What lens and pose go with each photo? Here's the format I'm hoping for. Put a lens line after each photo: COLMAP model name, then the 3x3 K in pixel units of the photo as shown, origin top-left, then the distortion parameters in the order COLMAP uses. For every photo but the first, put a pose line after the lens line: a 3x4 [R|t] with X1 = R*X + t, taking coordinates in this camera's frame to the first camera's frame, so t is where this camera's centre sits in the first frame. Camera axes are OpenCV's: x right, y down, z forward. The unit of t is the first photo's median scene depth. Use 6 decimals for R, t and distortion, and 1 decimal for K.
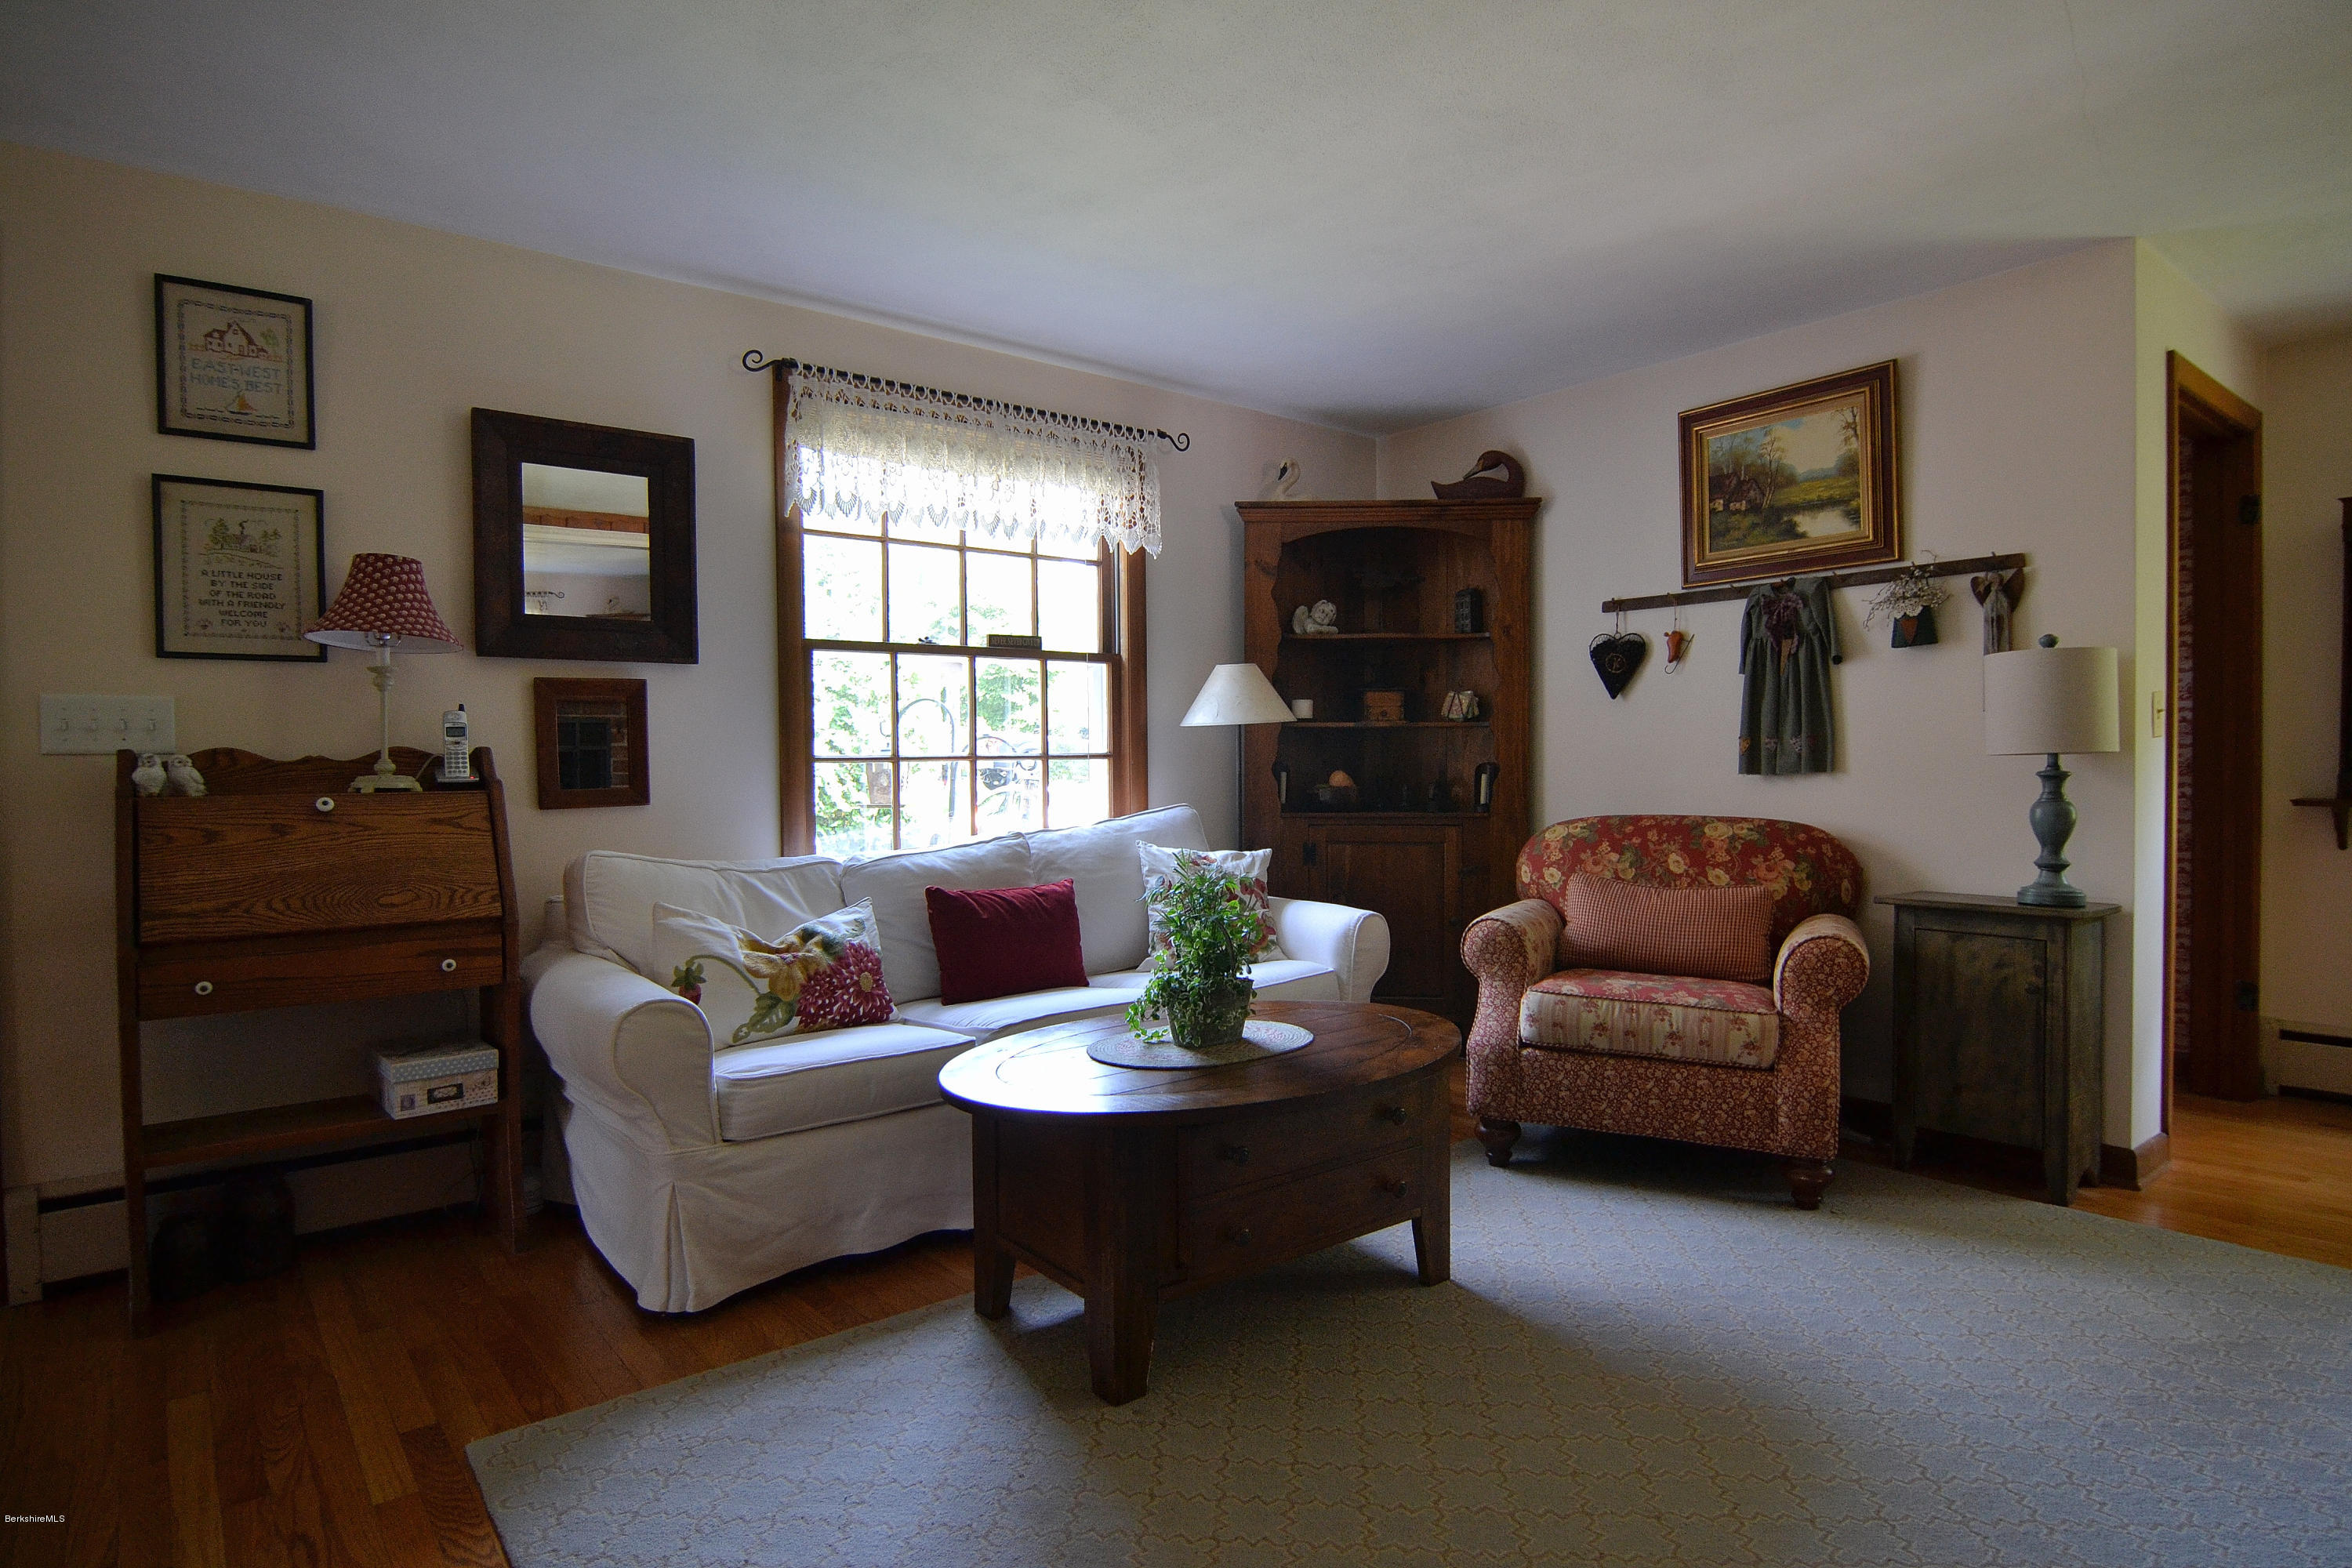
lens RADIAL K [[1281.3, 0, 1184.4], [0, 1281.3, 790.8], [0, 0, 1]] dist [-0.019240, -0.001365]
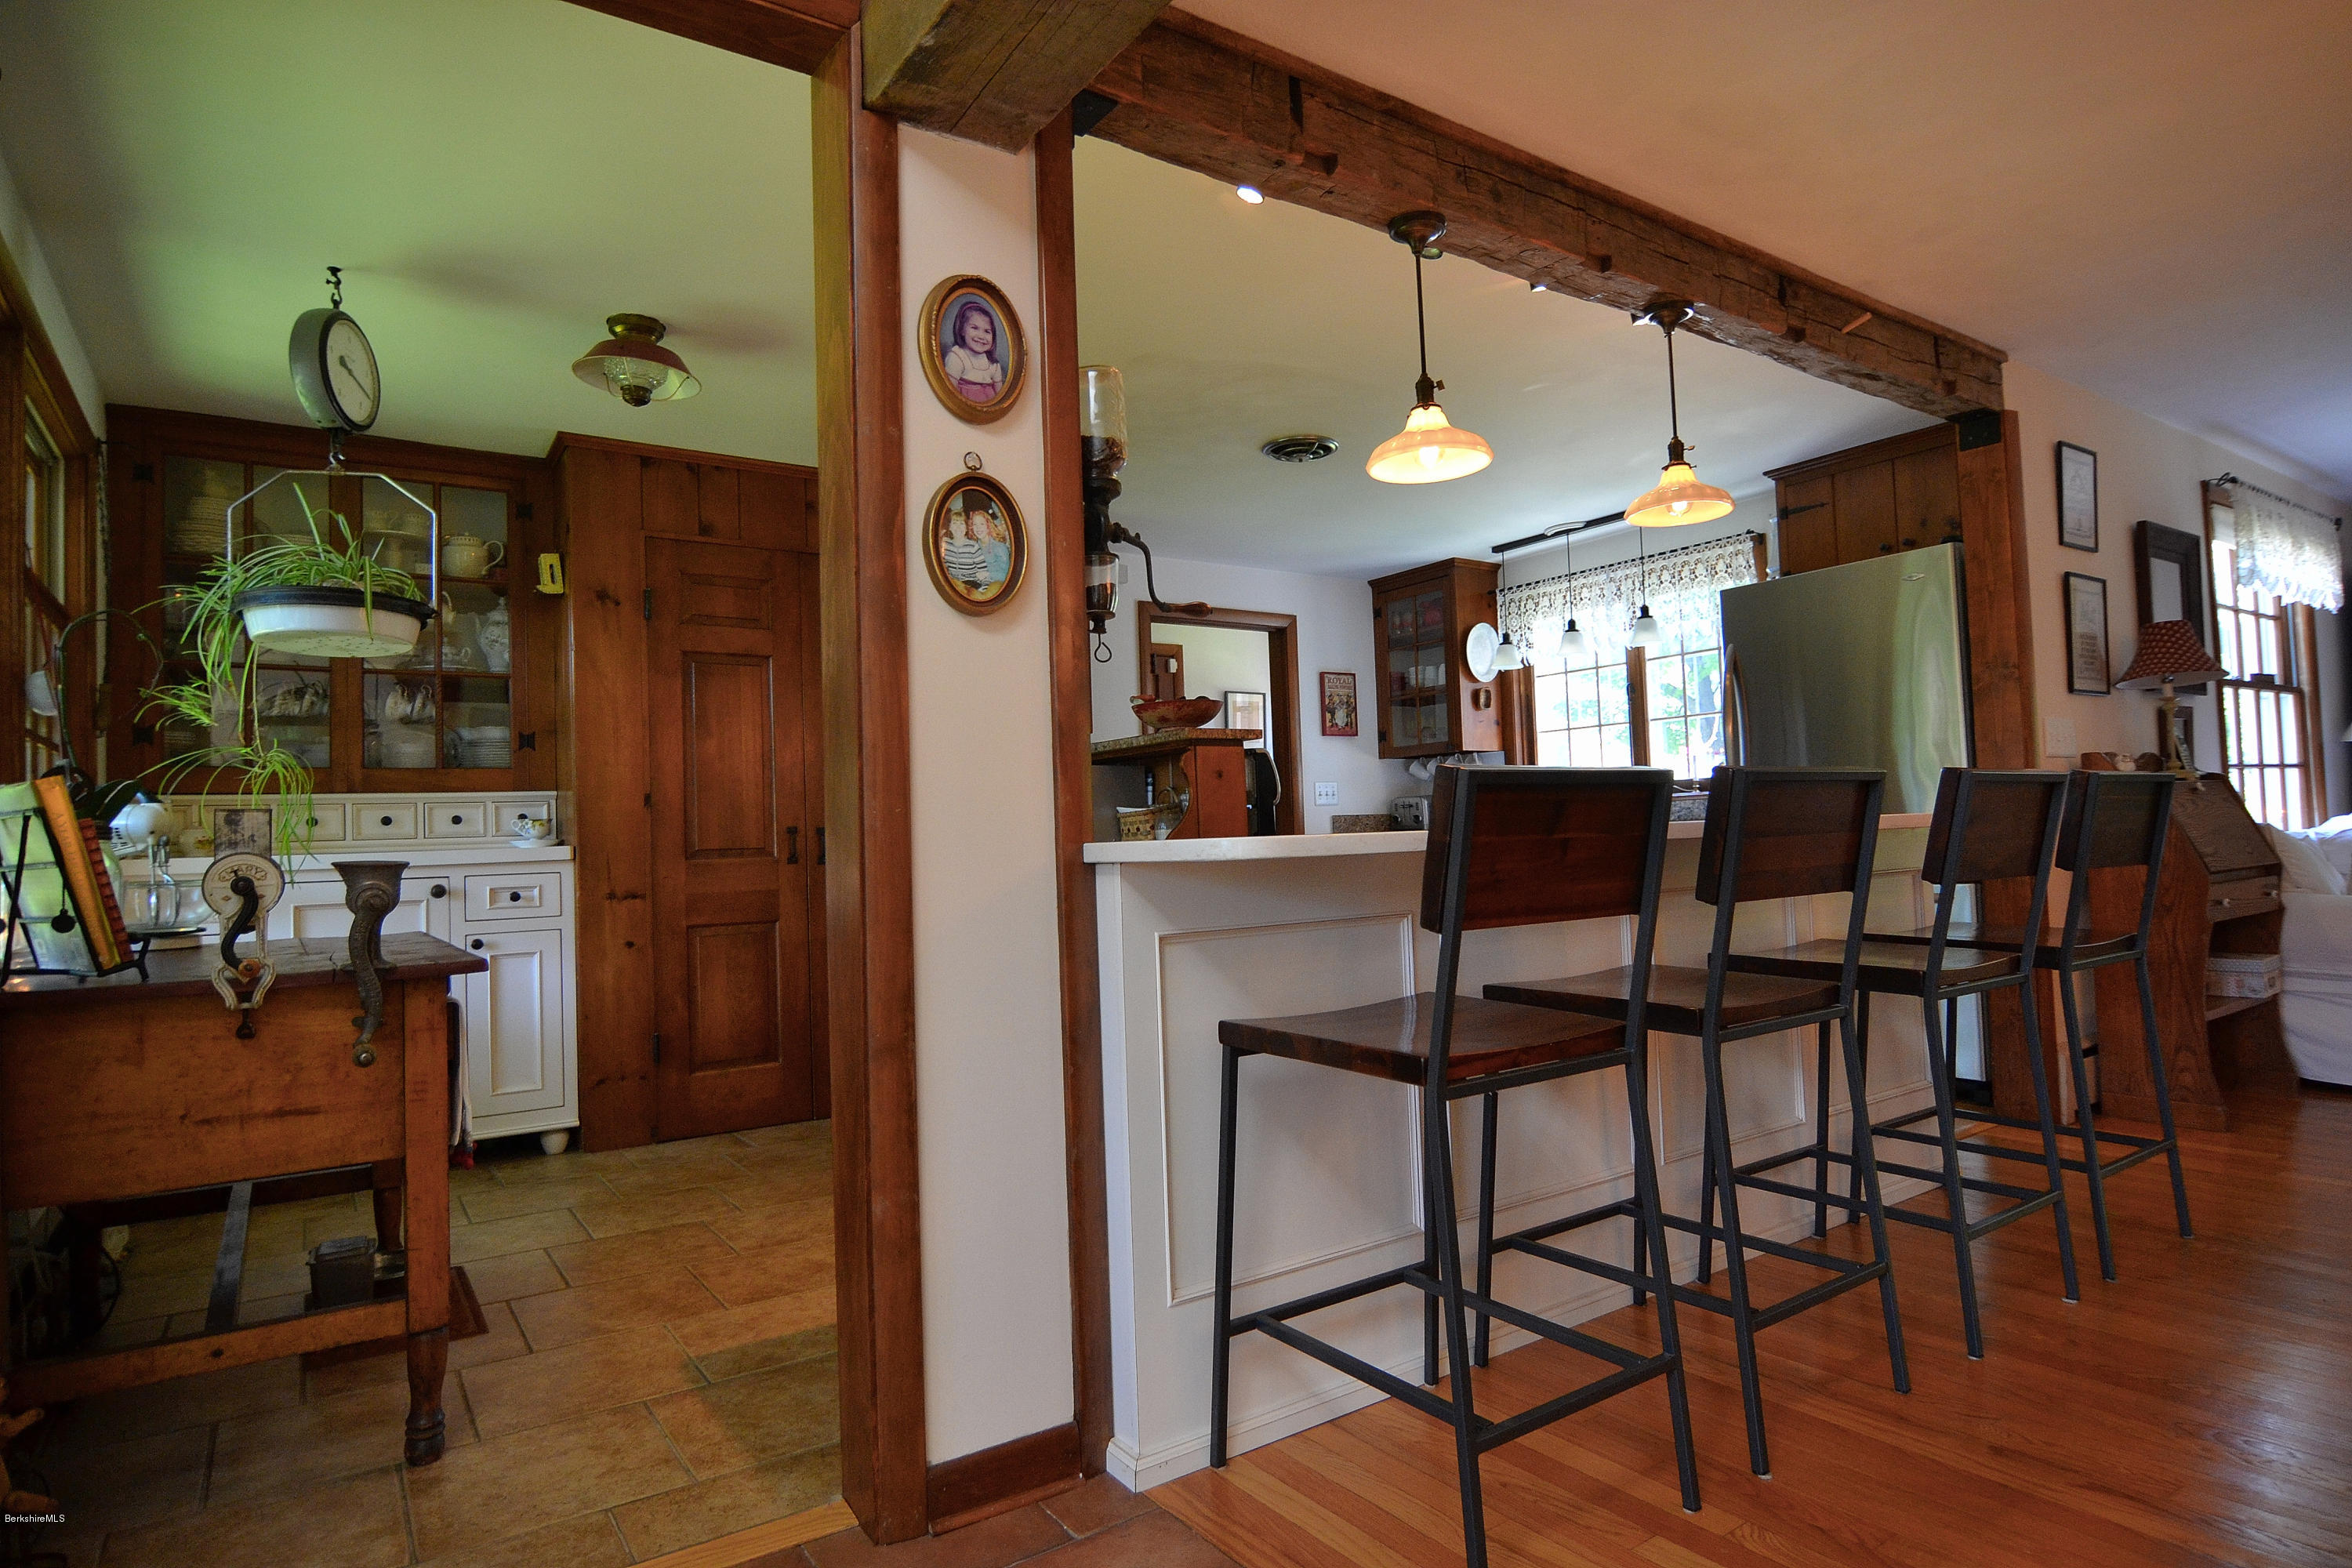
lens RADIAL K [[1281.3, 0, 1184.4], [0, 1281.3, 790.8], [0, 0, 1]] dist [-0.019240, -0.001365]
pose [[0.996540, -0.029105, -0.077847, -1.231084], [0.024533, 0.997953, -0.059065, 0.052344], [0.079407, 0.056951, 0.995214, -0.405924]]
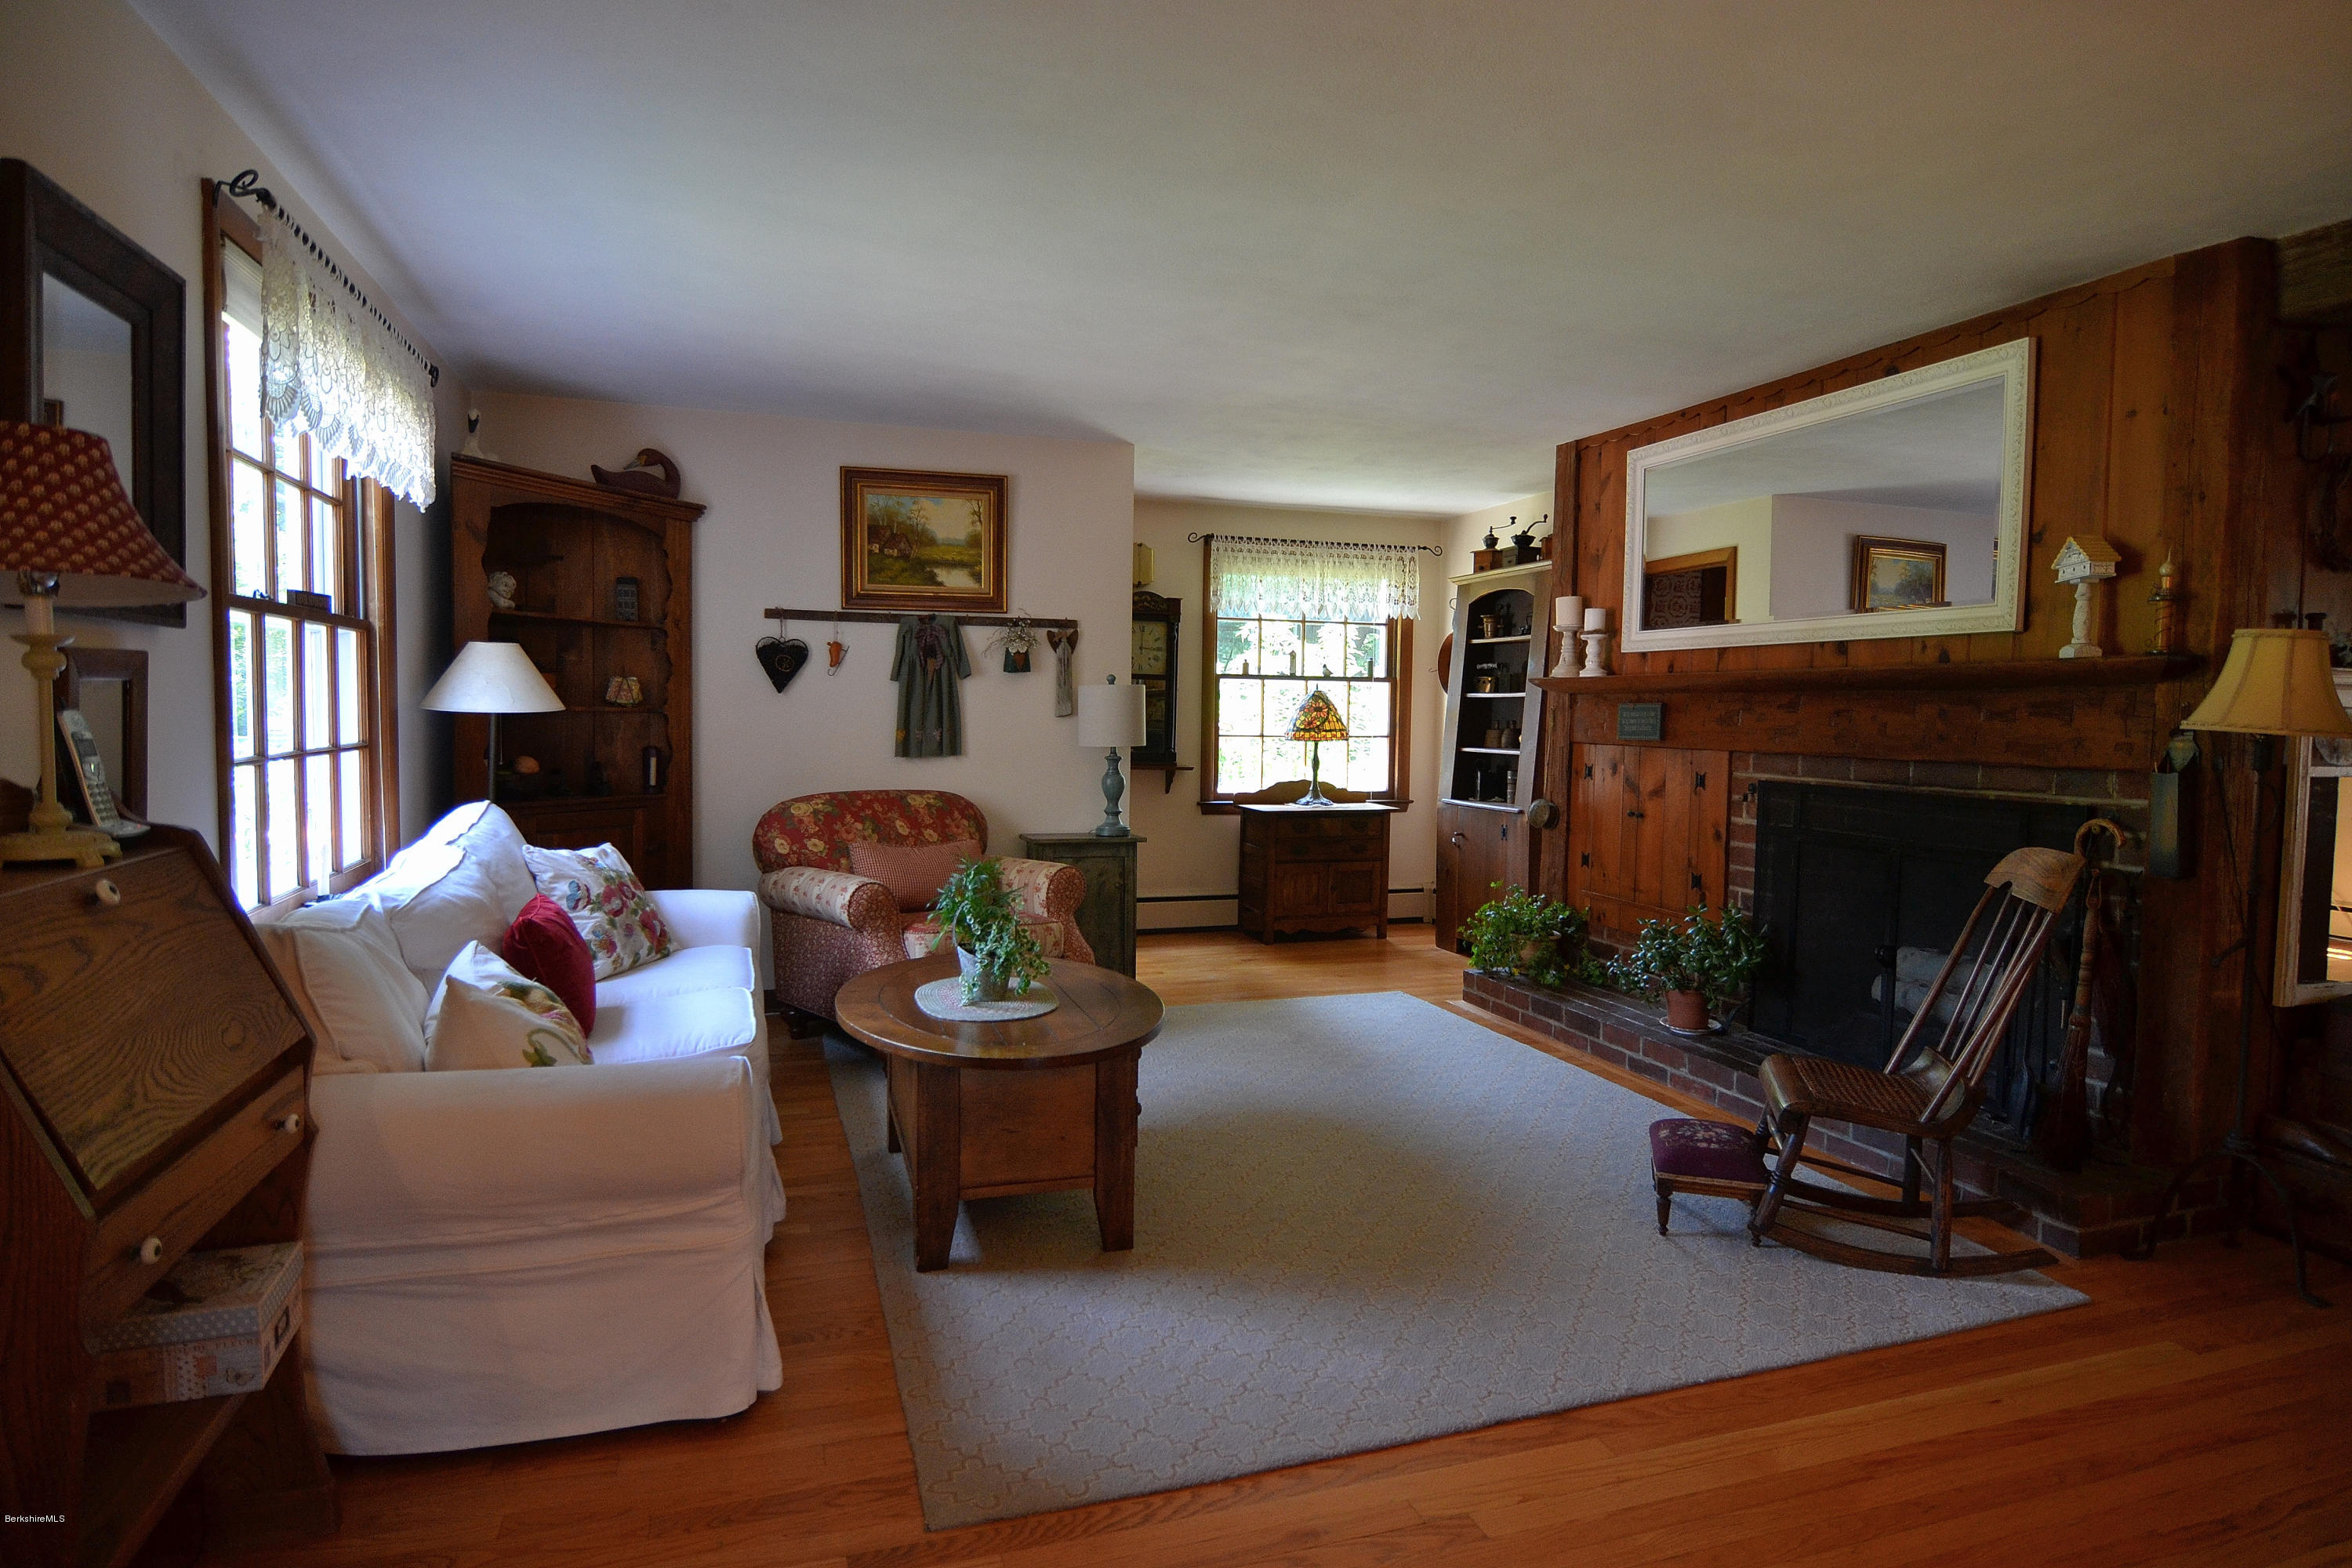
lens RADIAL K [[1284.1, 0, 1184.3], [0, 1284.1, 787.7], [0, 0, 1]] dist [-0.002858, -0.014292]
pose [[0.350528, -0.042082, 0.935606, -0.720965], [0.000553, 0.998999, 0.044726, -0.041394], [-0.936552, -0.015160, 0.350201, 0.259488]]
